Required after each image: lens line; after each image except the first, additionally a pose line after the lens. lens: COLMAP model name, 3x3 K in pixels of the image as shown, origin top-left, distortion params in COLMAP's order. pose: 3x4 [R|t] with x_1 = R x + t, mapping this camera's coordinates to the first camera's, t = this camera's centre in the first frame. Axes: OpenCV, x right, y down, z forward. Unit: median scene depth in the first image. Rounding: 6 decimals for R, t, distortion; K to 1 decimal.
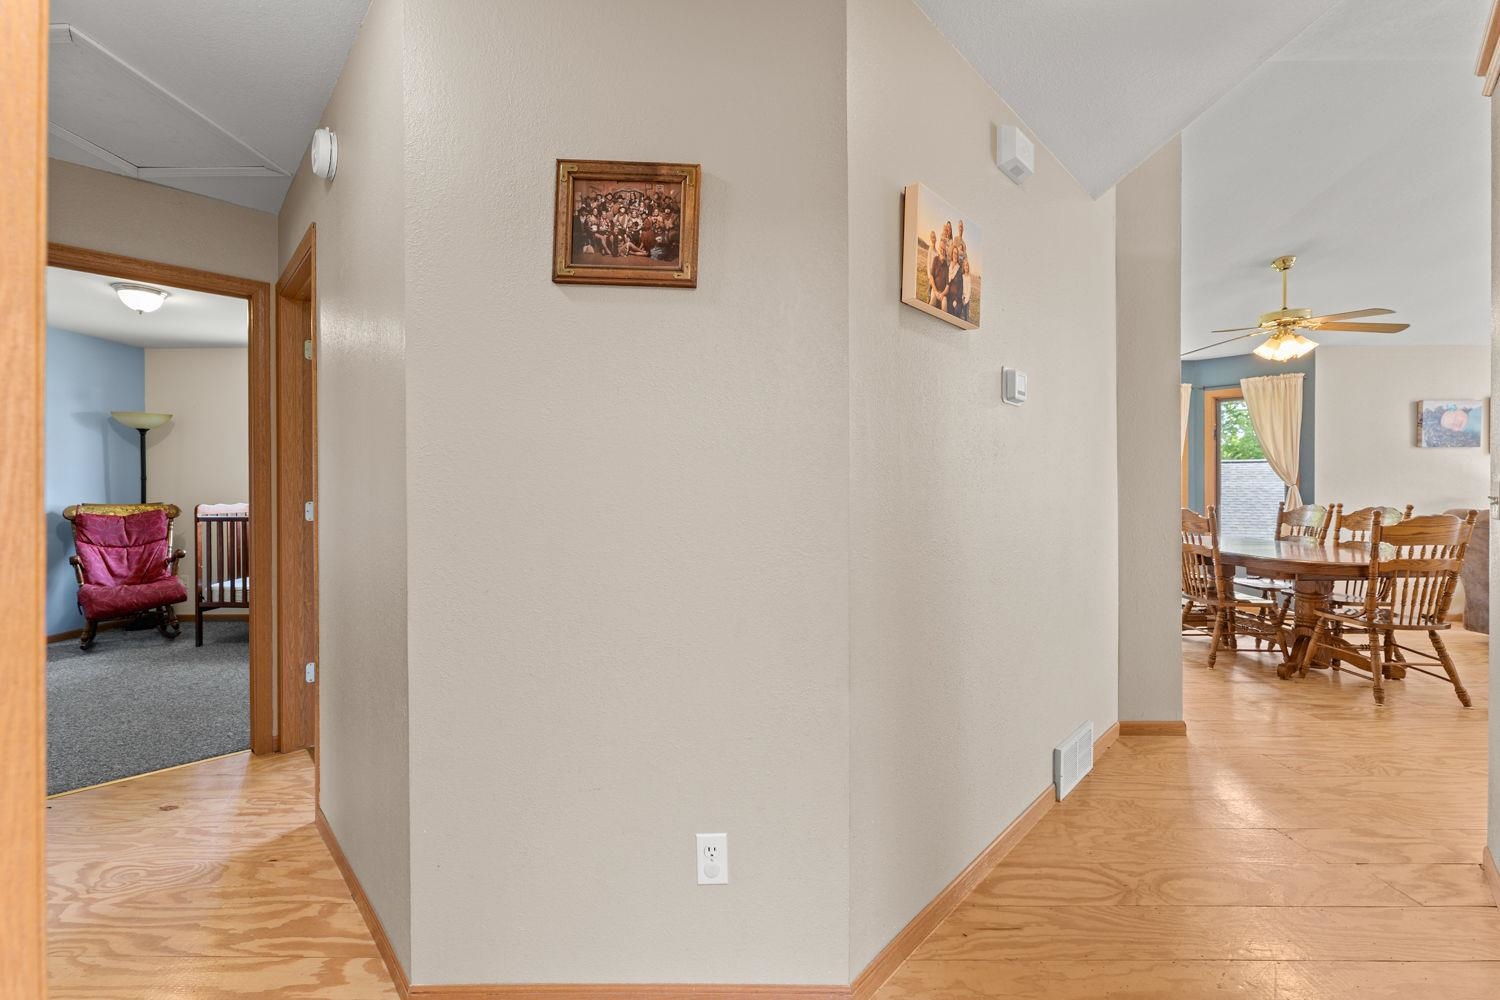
lens RADIAL K [[604.7, 0, 746.2], [0, 604.7, 491.9], [0, 0, 1]] dist [0.000065, -0.000088]
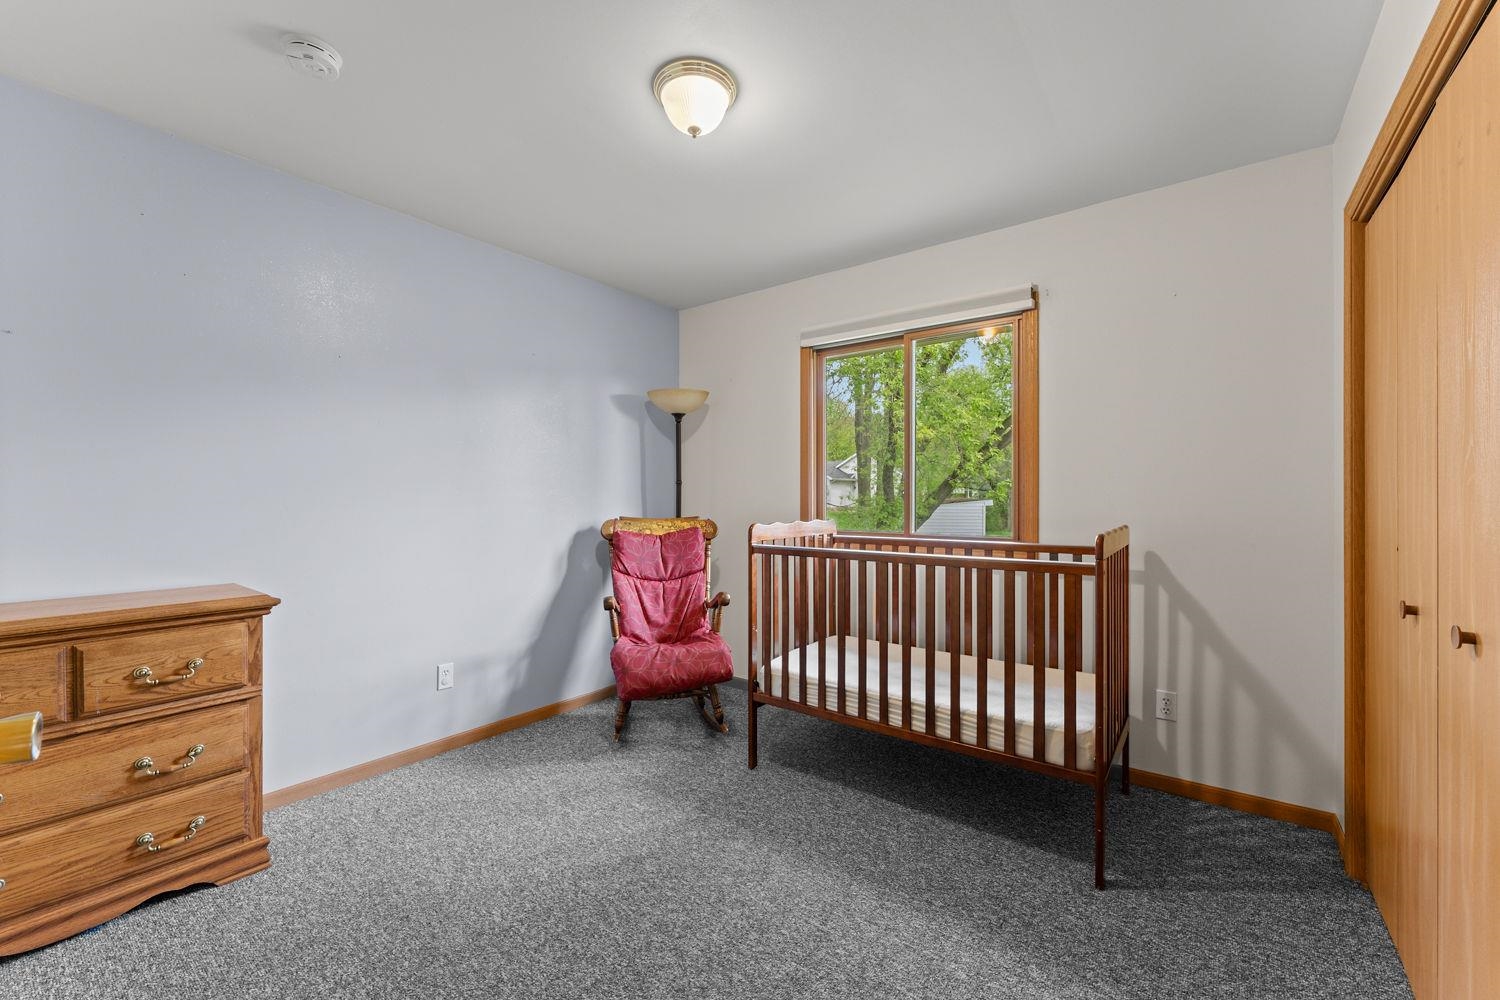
lens RADIAL K [[604.7, 0, 746.2], [0, 604.7, 491.9], [0, 0, 1]] dist [0.000065, -0.000088]
pose [[0.800491, -0.004444, -0.599329, -0.538070], [-0.003536, 0.999920, -0.012137, -0.002628], [0.599335, 0.011835, 0.800411, 0.506770]]
